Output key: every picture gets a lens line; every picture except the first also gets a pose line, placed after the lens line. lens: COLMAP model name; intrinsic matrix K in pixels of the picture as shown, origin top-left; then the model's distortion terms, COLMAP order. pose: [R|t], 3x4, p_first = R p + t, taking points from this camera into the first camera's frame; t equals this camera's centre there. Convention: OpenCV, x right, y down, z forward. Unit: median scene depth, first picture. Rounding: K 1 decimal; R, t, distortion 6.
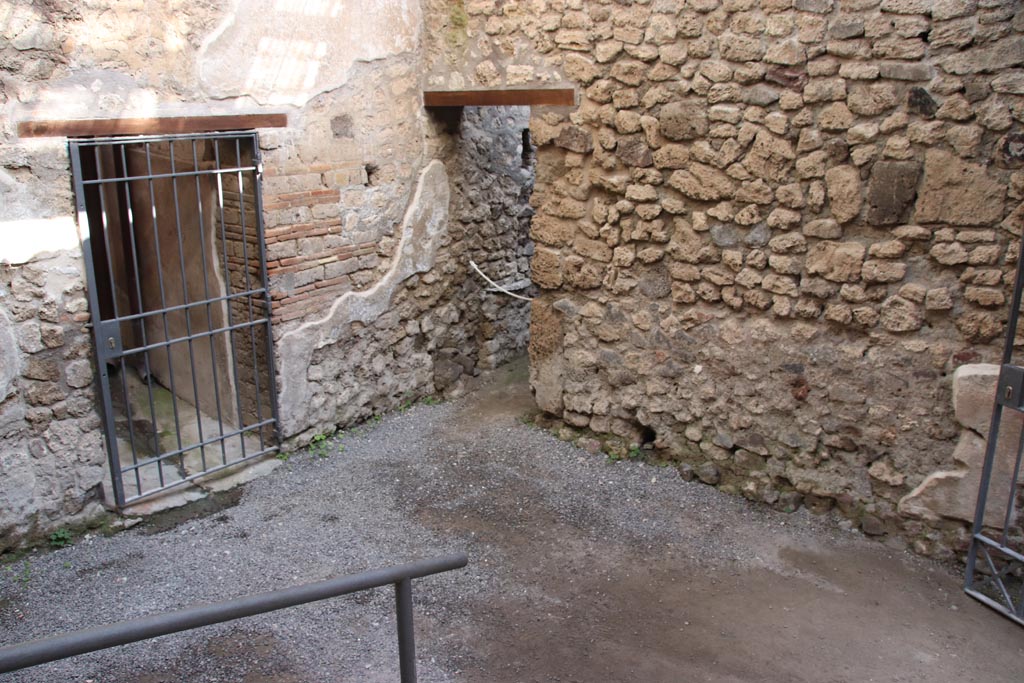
lens RADIAL K [[856.4, 0, 514.5], [0, 856.4, 339.4], [0, 0, 1]] dist [-0.125448, 0.074123]
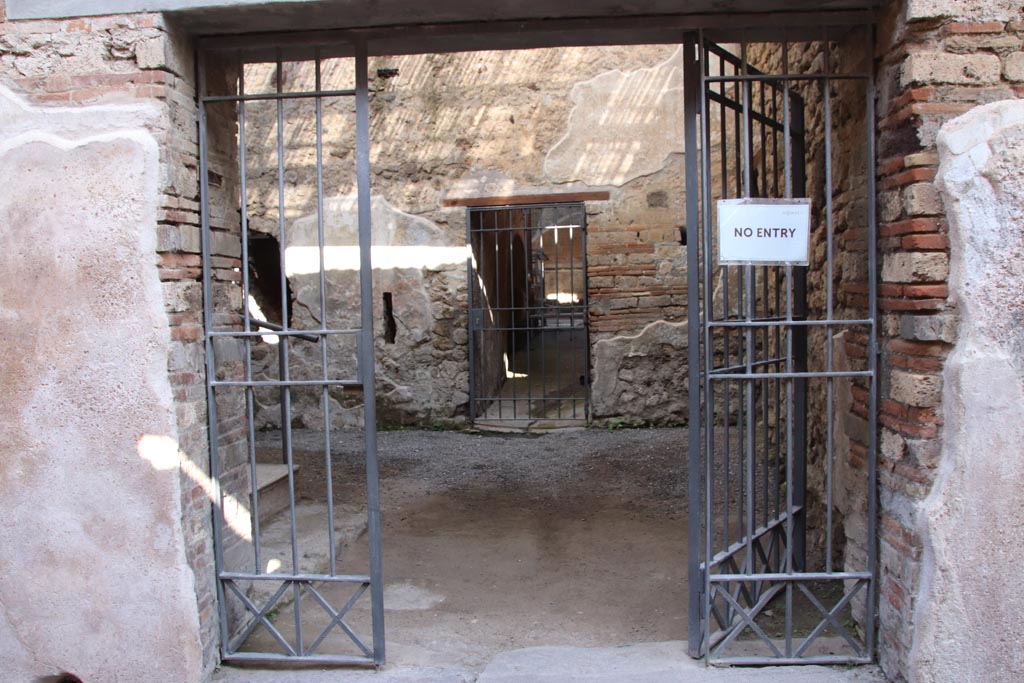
lens RADIAL K [[856.4, 0, 511.0], [0, 856.4, 344.2], [0, 0, 1]] dist [-0.125448, 0.074123]
pose [[0.477622, 0.024362, -0.878227, 0.963127], [-0.214731, 0.972536, -0.089803, 0.167718], [0.851920, 0.231475, 0.469736, 0.192130]]
